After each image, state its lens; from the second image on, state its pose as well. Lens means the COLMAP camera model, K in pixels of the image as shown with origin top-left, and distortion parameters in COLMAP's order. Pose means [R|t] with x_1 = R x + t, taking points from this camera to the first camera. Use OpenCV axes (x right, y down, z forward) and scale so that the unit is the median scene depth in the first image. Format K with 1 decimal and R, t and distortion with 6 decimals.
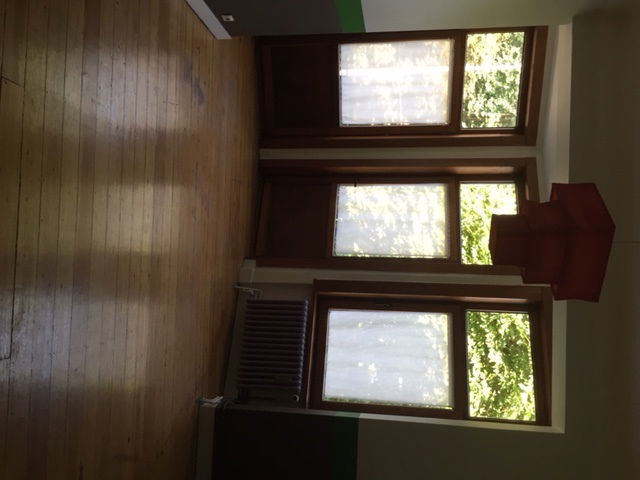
lens RADIAL K [[538.5, 0, 317.9], [0, 538.5, 239.6], [0, 0, 1]] dist [0.037043, -0.049880]
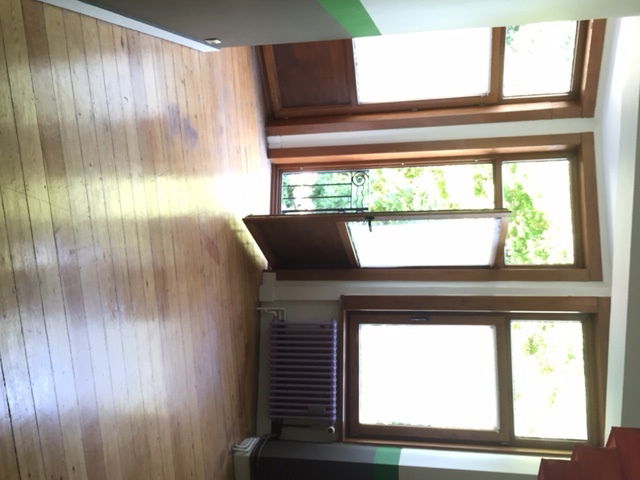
lens RADIAL K [[583.5, 0, 322.2], [0, 583.5, 240.0], [0, 0, 1]] dist [0.034684, 0.000000]
pose [[0.996695, -0.070889, -0.039671, 0.006891], [0.078119, 0.970357, 0.228703, -0.251384], [0.022283, -0.231046, 0.972688, 0.066313]]
